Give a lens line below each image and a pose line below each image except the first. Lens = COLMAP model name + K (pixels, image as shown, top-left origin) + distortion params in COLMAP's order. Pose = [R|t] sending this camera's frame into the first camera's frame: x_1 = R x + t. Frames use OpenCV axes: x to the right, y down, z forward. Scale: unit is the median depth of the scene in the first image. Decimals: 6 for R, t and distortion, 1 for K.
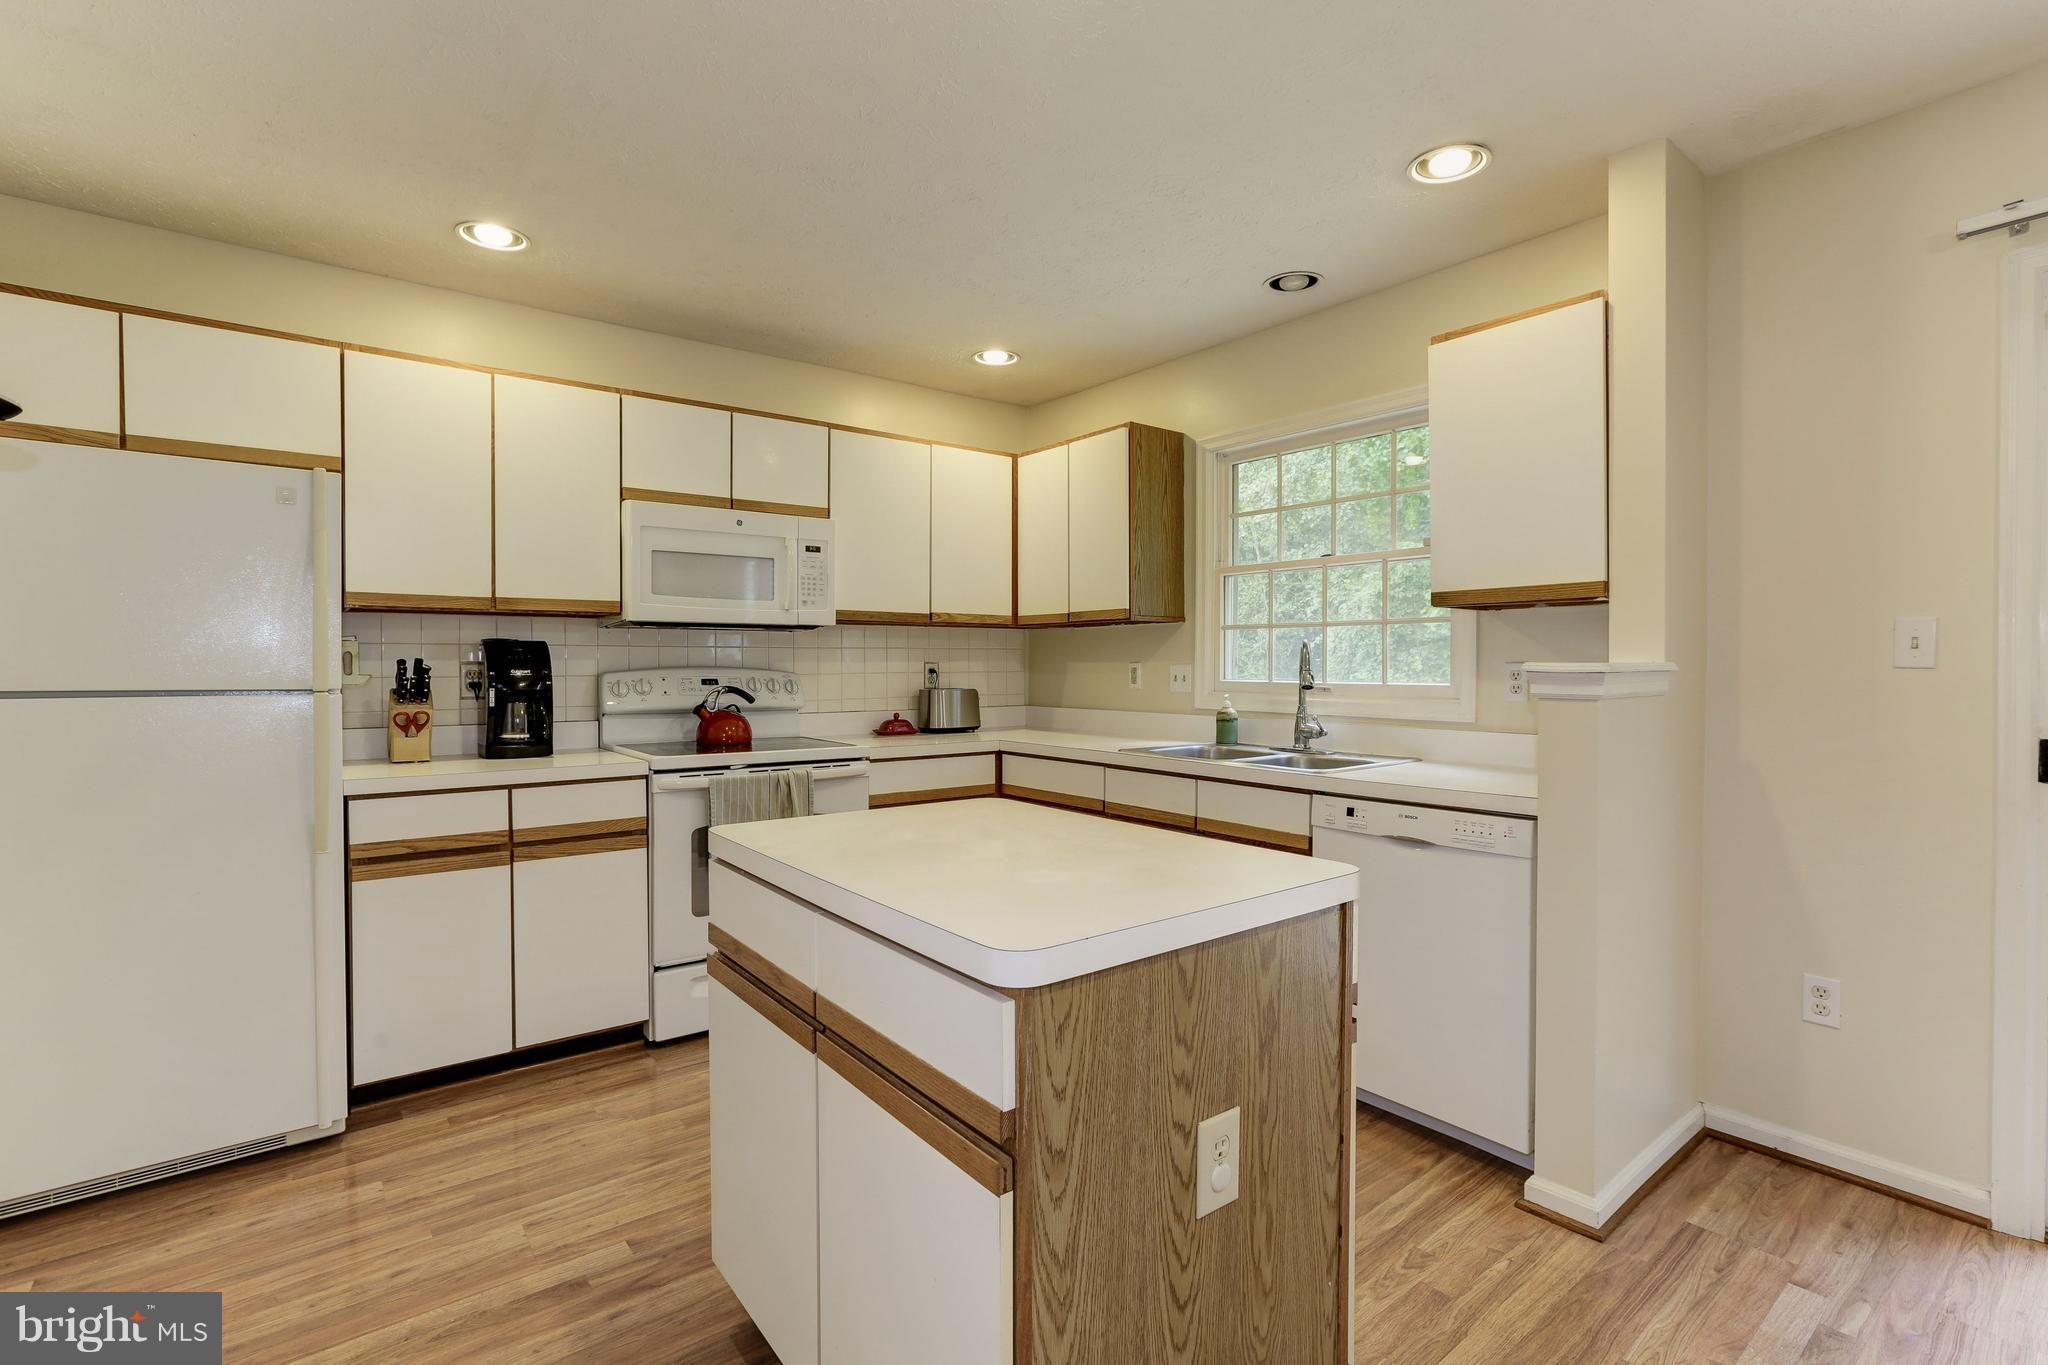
lens RADIAL K [[933.3, 0, 1024.0], [0, 933.3, 682.5], [0, 0, 1]] dist [-0.031050, 0.014976]
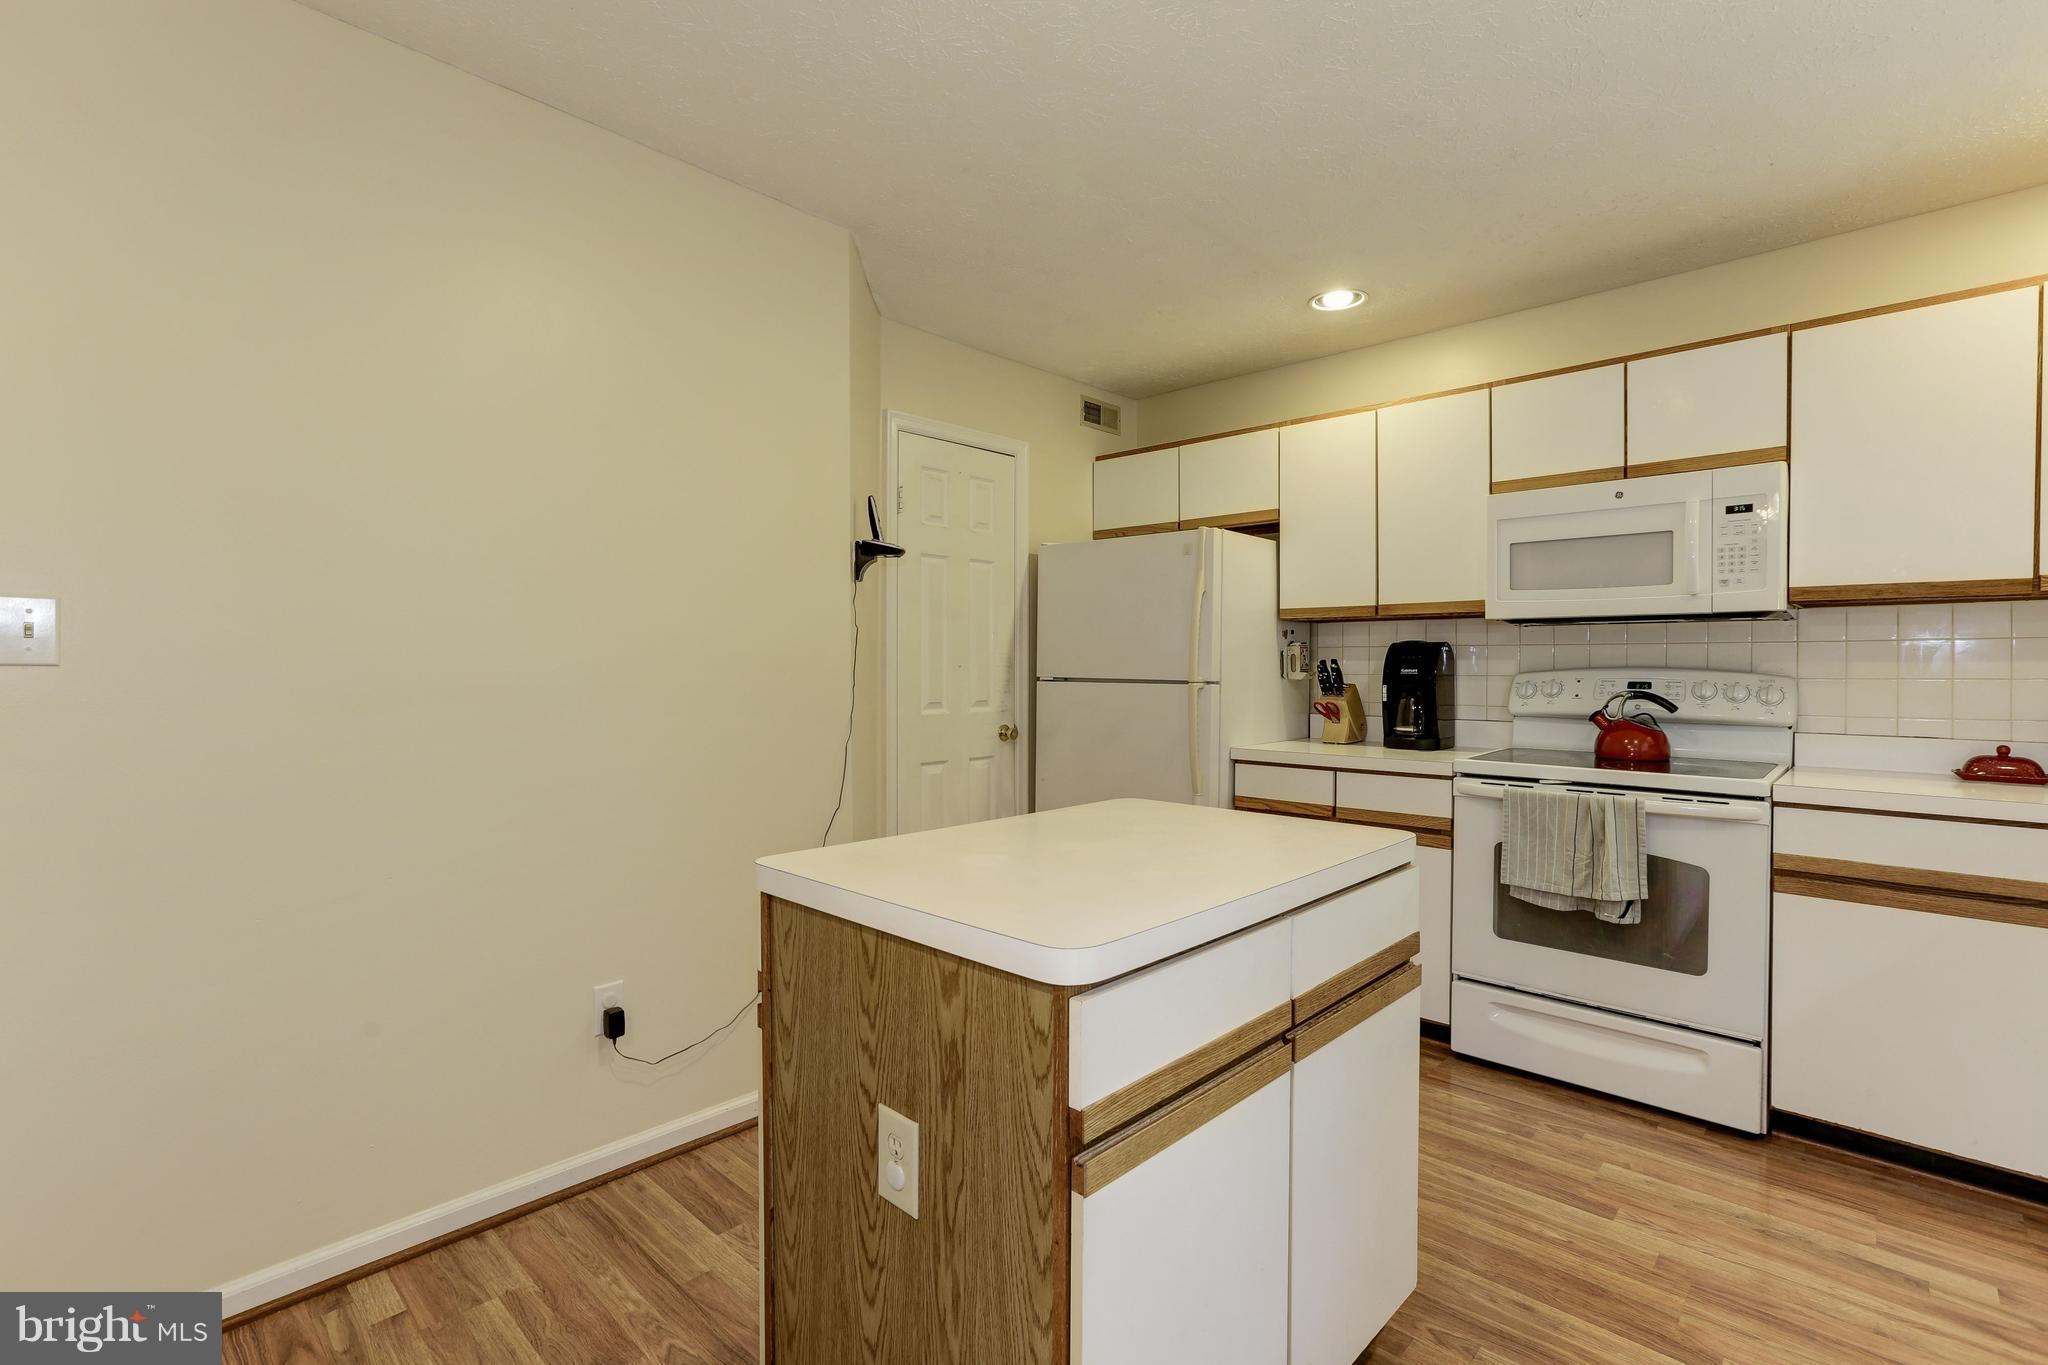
lens RADIAL K [[932.4, 0, 1028.1], [0, 932.4, 673.0], [0, 0, 1]] dist [-0.031277, 0.015373]
pose [[0.148557, 0.009854, -0.988855, 0.509682], [-0.020445, 0.999767, 0.006891, -0.007876], [0.988692, 0.019194, 0.148724, 0.411211]]
